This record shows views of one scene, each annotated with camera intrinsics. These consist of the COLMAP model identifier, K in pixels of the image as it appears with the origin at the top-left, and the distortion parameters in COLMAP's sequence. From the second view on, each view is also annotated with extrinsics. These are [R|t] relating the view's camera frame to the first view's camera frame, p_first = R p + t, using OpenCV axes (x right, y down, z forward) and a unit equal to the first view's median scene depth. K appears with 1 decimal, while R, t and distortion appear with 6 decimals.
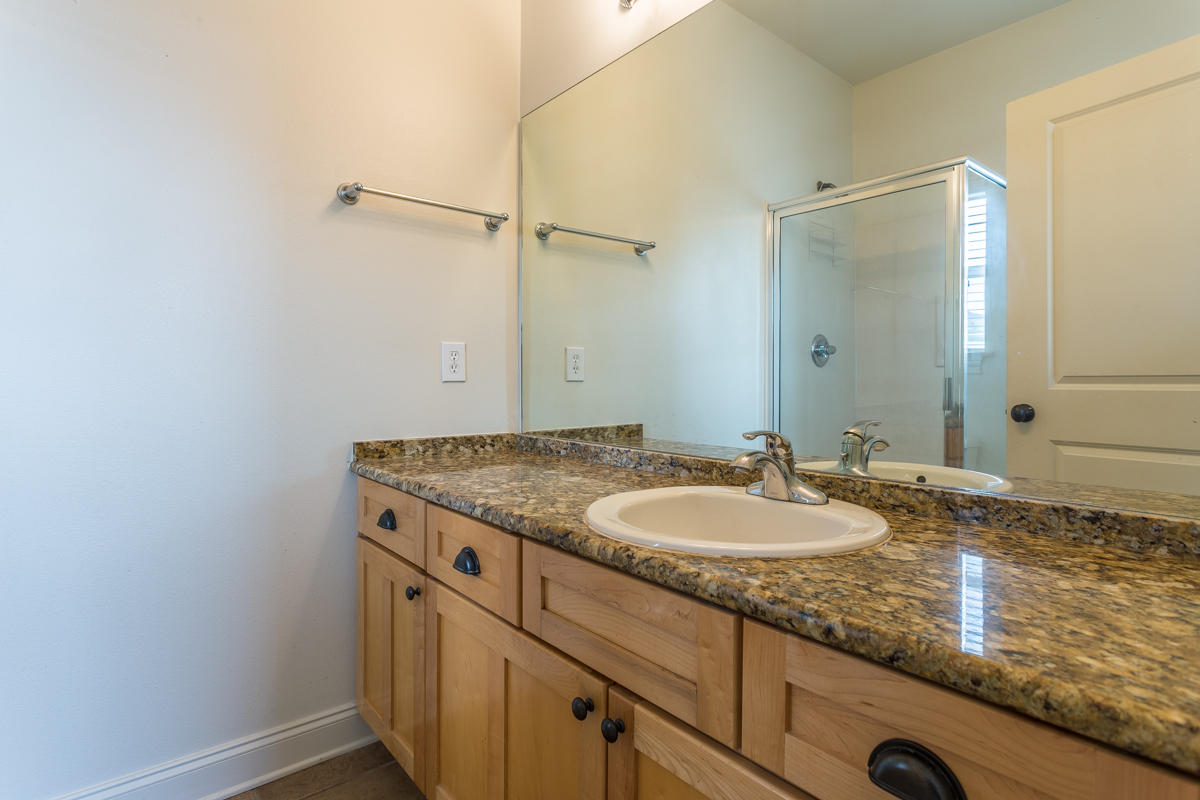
lens RADIAL K [[611.1, 0, 587.8], [0, 611.1, 382.1], [0, 0, 1]] dist [-0.010023, 0.002382]
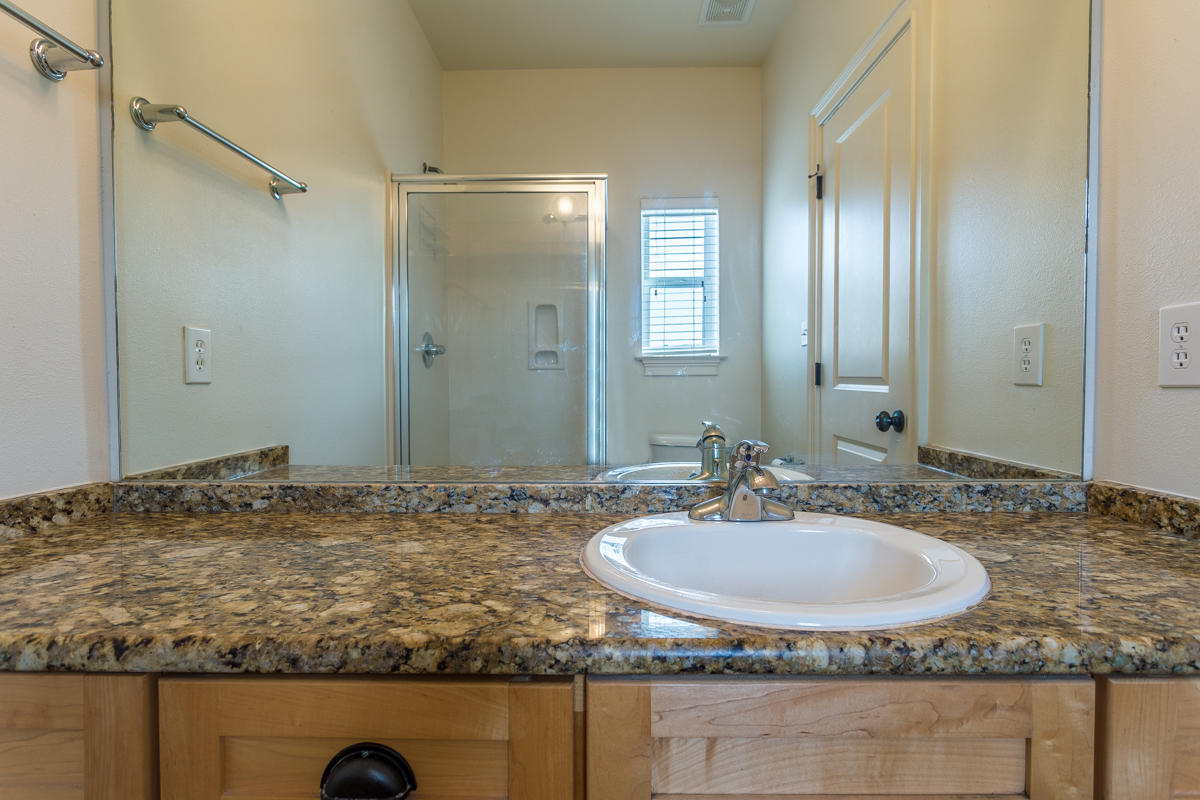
lens RADIAL K [[611.1, 0, 566.9], [0, 611.1, 399.2], [0, 0, 1]] dist [-0.010023, 0.002382]
pose [[0.638904, -0.023090, 0.768940, -0.378097], [0.006069, 0.999670, 0.024976, 0.001860], [-0.769262, -0.011290, 0.638833, 0.507120]]
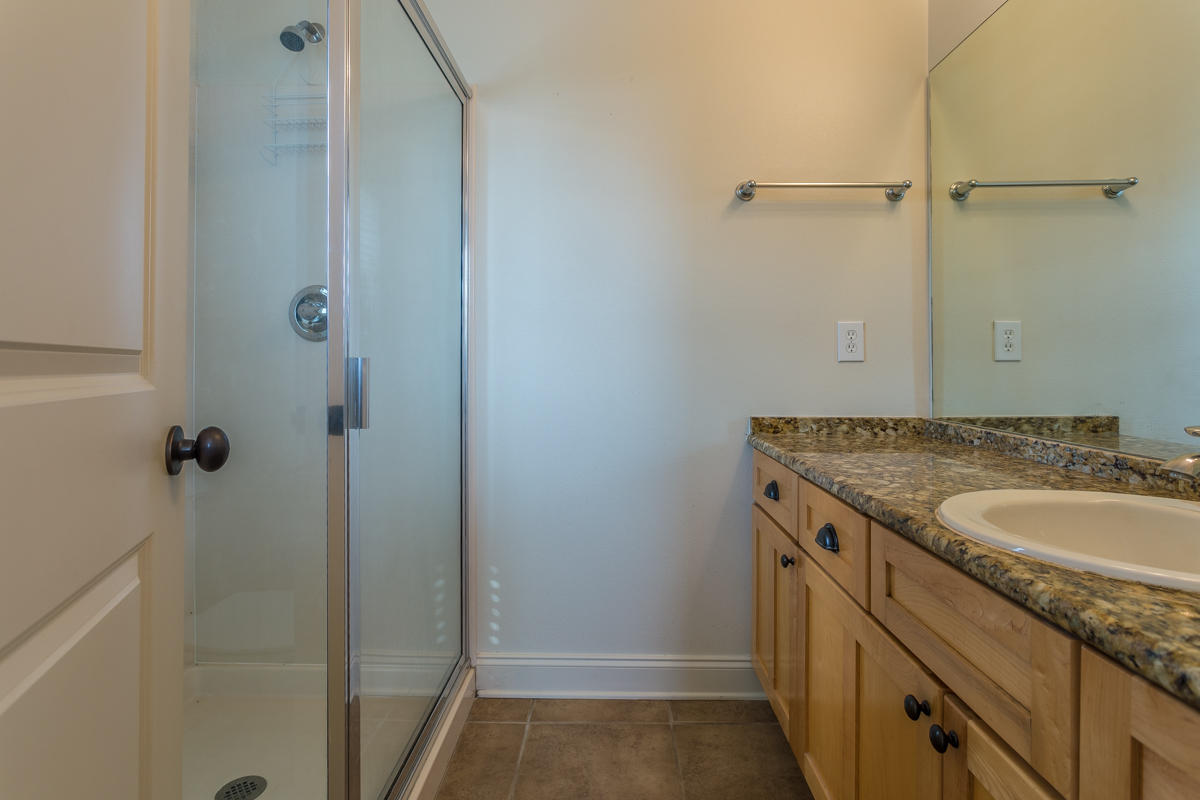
lens RADIAL K [[611.1, 0, 586.9], [0, 611.1, 356.6], [0, 0, 1]] dist [-0.010023, 0.002382]
pose [[0.752733, -0.008442, -0.658271, 0.143050], [-0.001374, 0.999895, -0.014394, 0.008137], [0.658324, 0.011739, 0.752643, -0.021771]]
